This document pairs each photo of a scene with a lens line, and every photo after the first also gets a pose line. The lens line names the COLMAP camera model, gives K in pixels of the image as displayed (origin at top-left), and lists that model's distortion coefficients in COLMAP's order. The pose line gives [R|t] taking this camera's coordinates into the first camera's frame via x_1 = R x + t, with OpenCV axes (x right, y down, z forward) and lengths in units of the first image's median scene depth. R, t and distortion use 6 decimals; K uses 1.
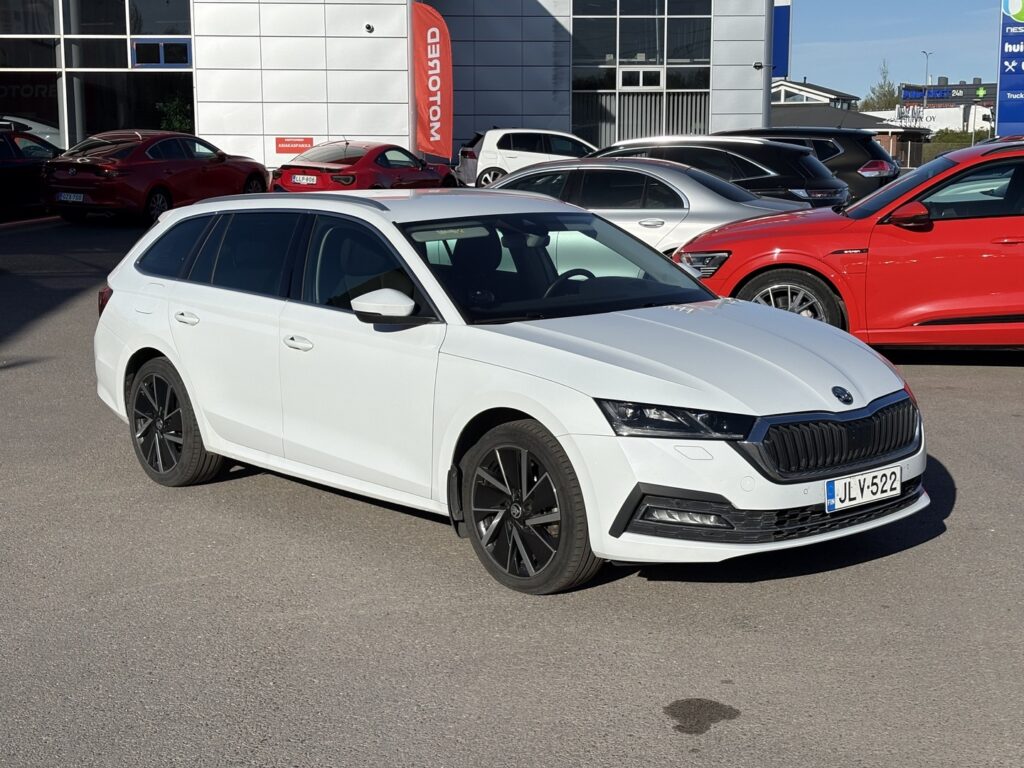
lens RADIAL K [[1550.9, 0, 512.2], [0, 1550.9, 386.3], [0, 0, 1]] dist [0.059665, 0.000000]
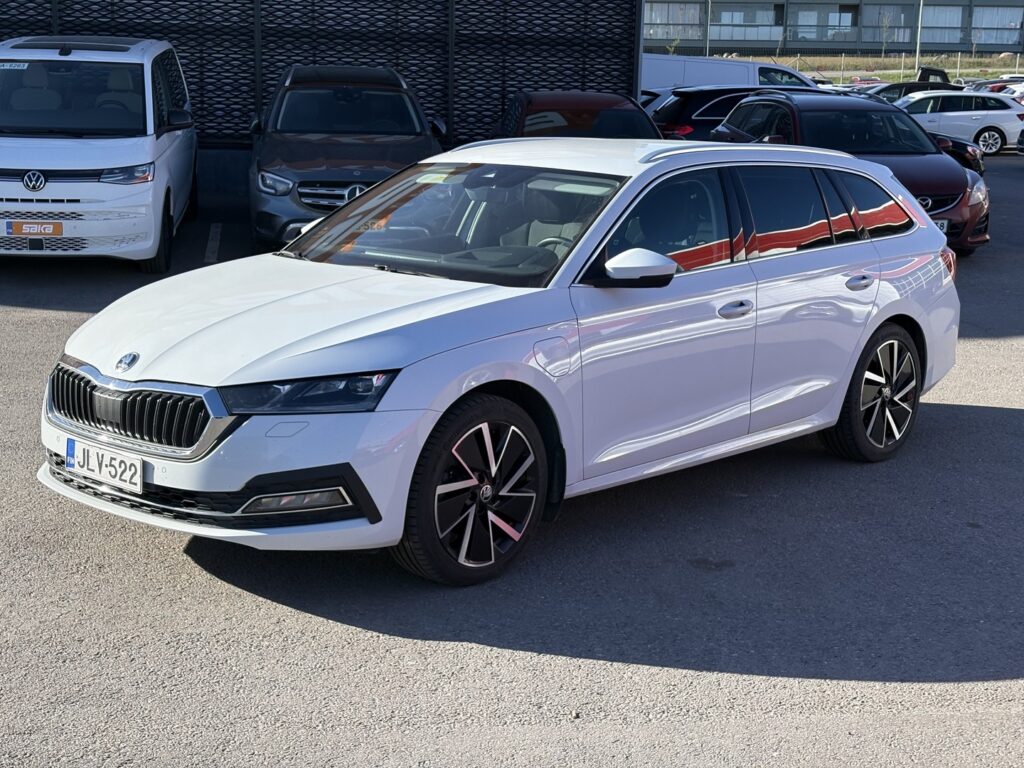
lens RADIAL K [[1550.9, 0, 510.3], [0, 1550.9, 385.0], [0, 0, 1]] dist [0.059665, 0.000000]
pose [[0.118398, 0.197206, -0.973186, 1.119640], [-0.172189, 0.969309, 0.175472, -0.178542], [0.977923, 0.146797, 0.148721, 1.080149]]
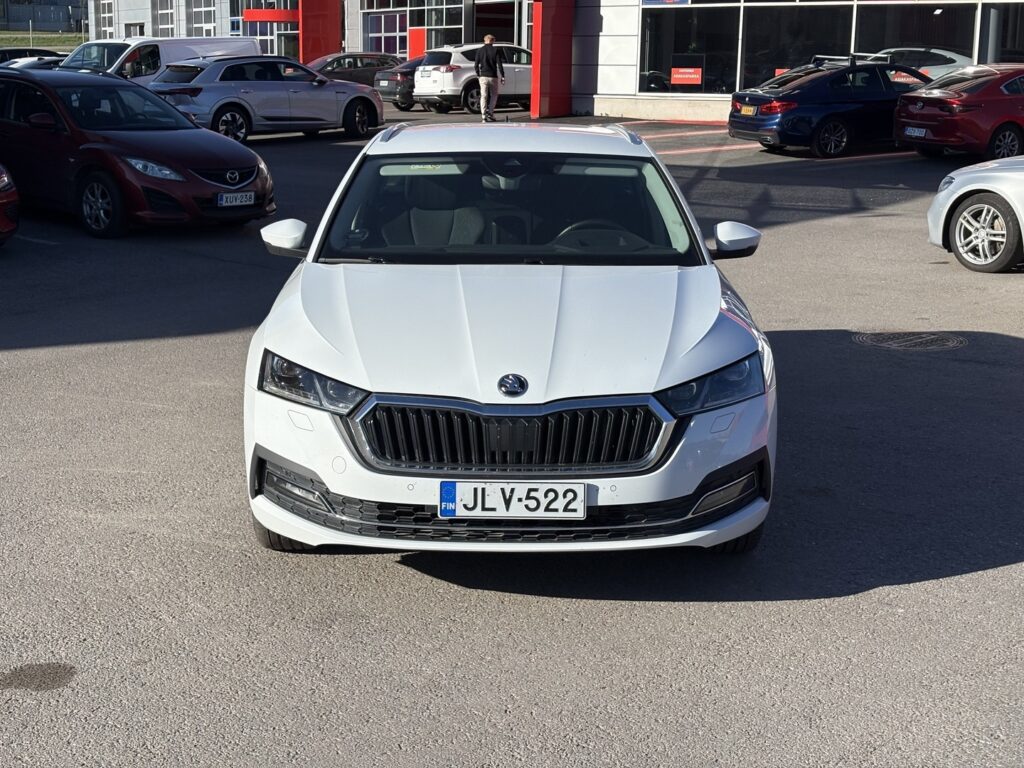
lens RADIAL K [[1550.9, 0, 510.2], [0, 1550.9, 379.6], [0, 0, 1]] dist [0.059665, 0.000000]
pose [[0.768754, 0.141072, -0.623791, 0.721310], [-0.118356, 0.989902, 0.078008, -0.060828], [0.628497, 0.013860, 0.777688, 0.356643]]
